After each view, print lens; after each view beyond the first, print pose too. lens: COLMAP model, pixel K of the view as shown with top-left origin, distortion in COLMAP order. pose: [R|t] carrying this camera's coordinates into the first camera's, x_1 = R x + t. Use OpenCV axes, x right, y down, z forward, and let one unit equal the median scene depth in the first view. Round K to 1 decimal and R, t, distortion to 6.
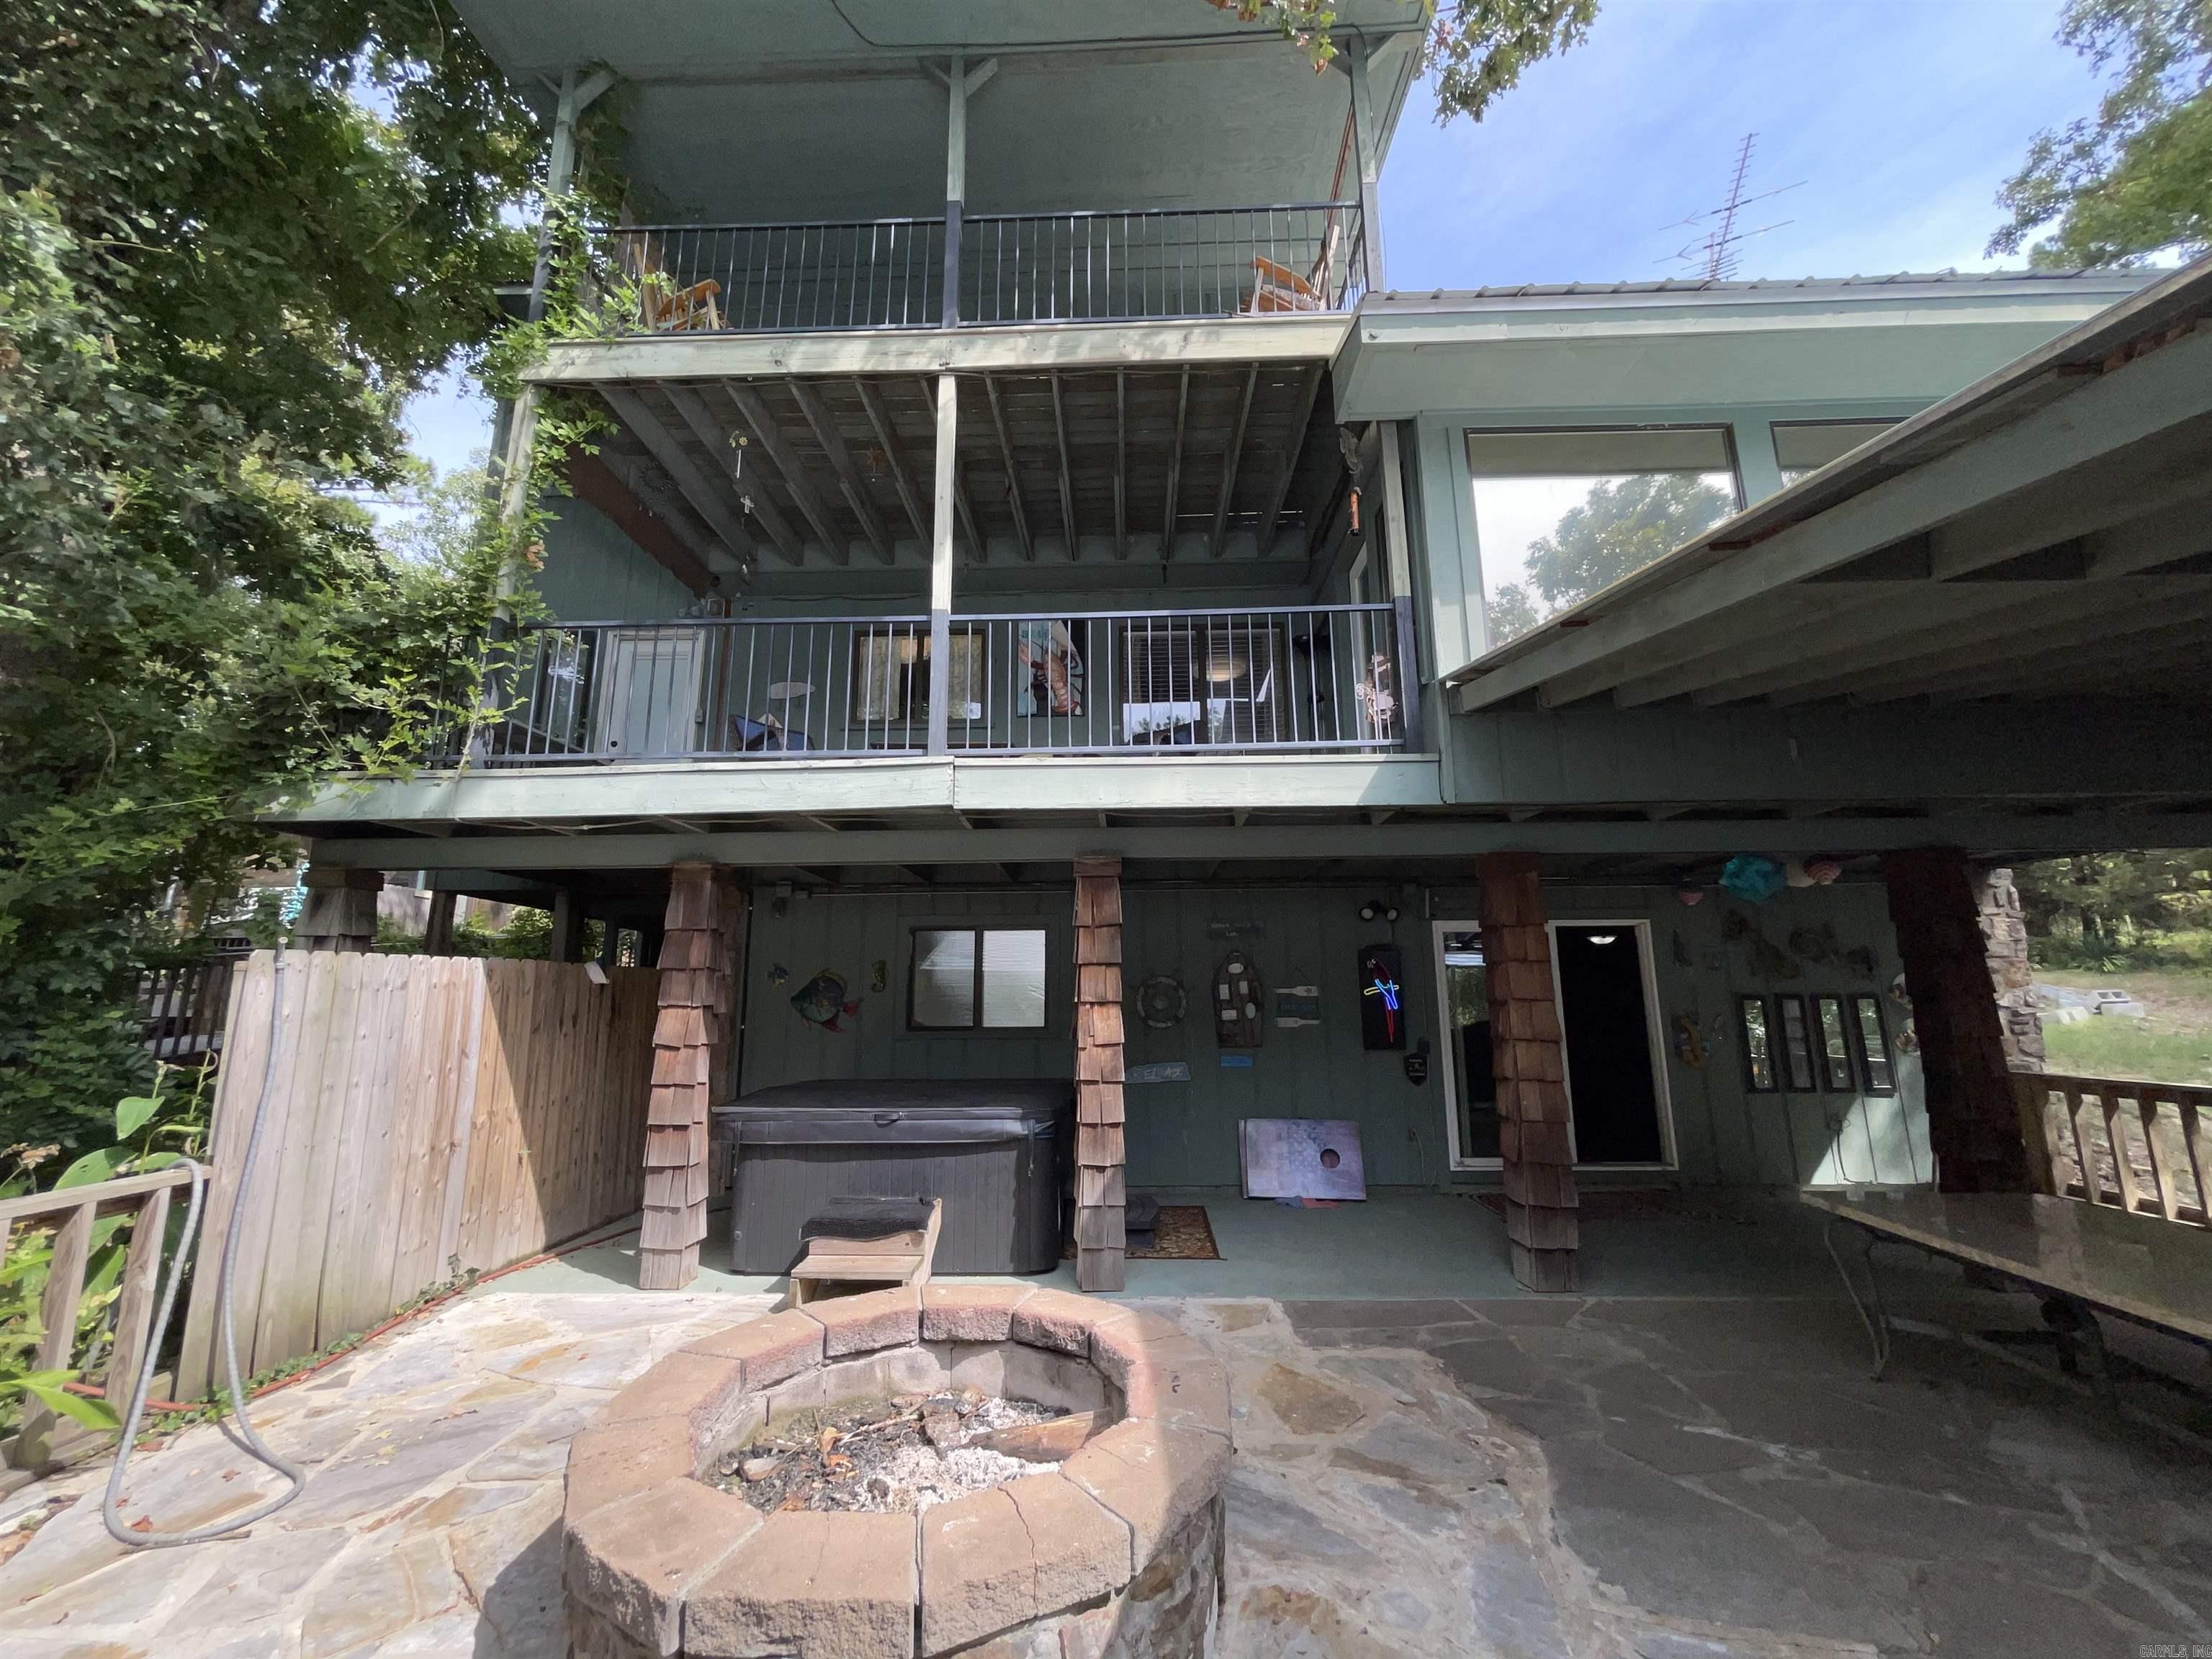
lens RADIAL K [[895.9, 0, 1099.6], [0, 895.9, 832.6], [0, 0, 1]] dist [0.000792, -0.000191]
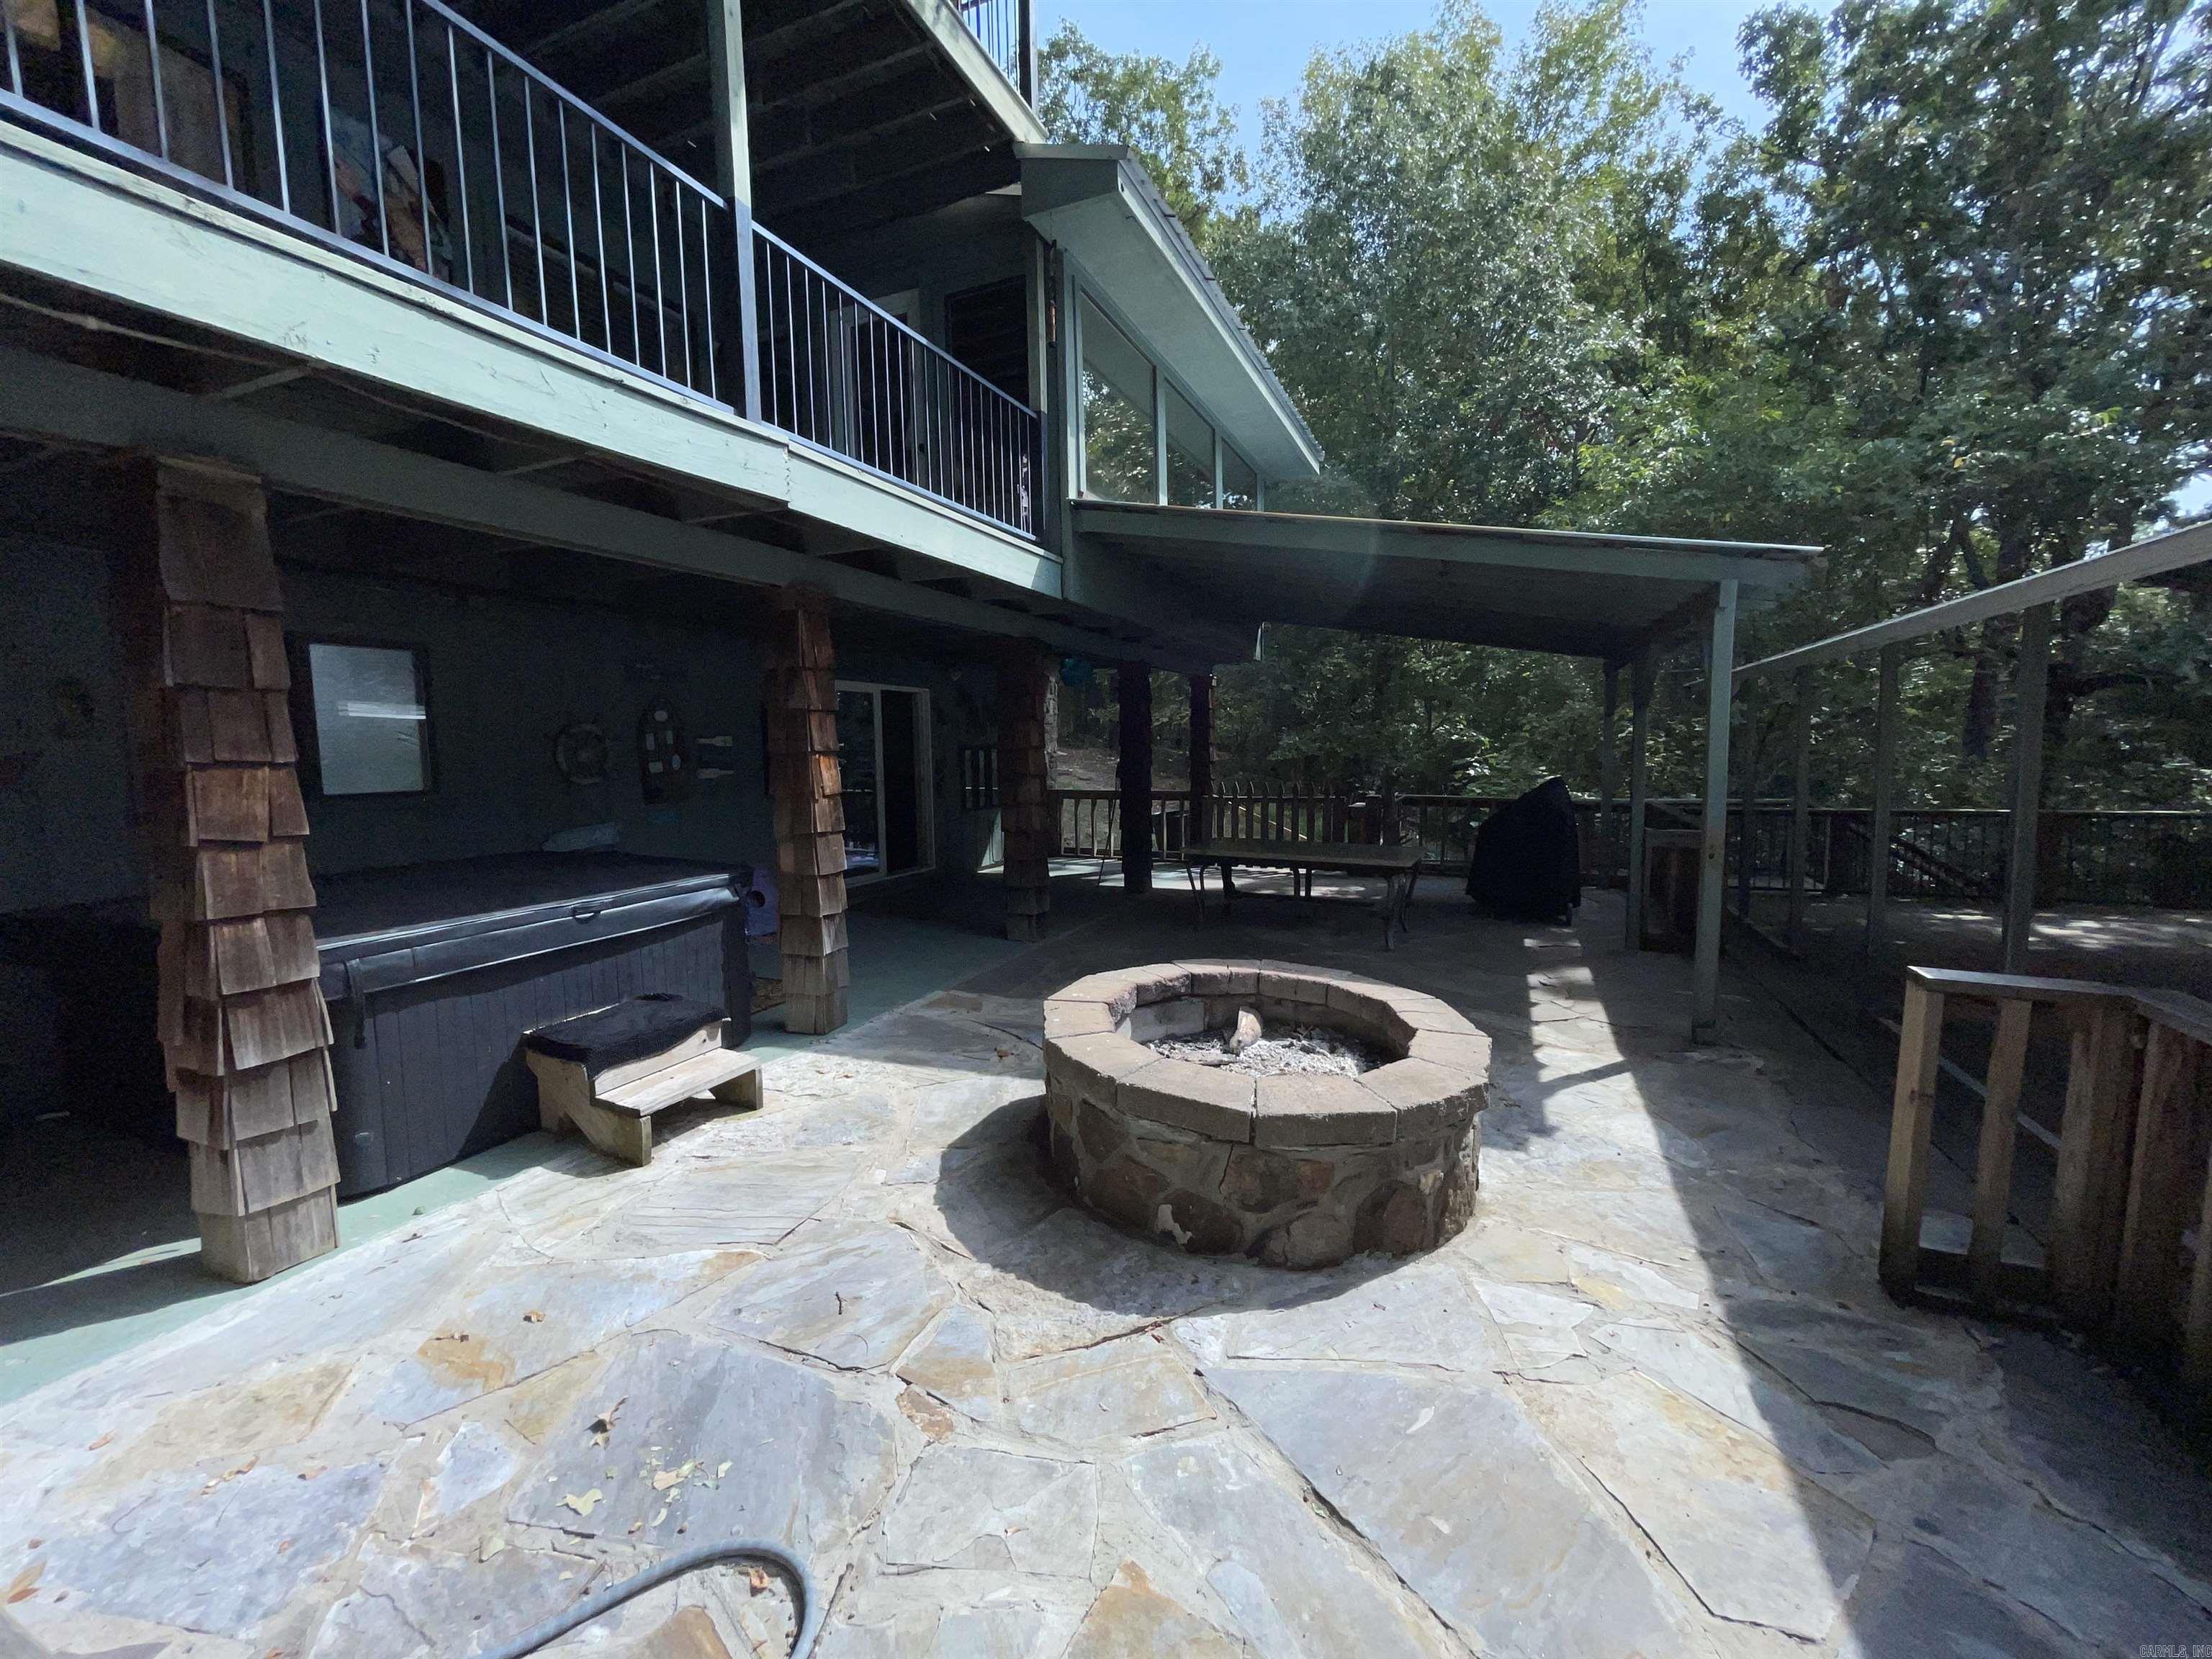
lens RADIAL K [[895.9, 0, 1097.4], [0, 895.9, 830.8], [0, 0, 1]] dist [0.000792, -0.000191]
pose [[0.374024, -0.088191, 0.923216, -0.766600], [-0.160822, 0.974220, 0.158217, 0.075990], [-0.913369, -0.207650, 0.350198, 0.391267]]
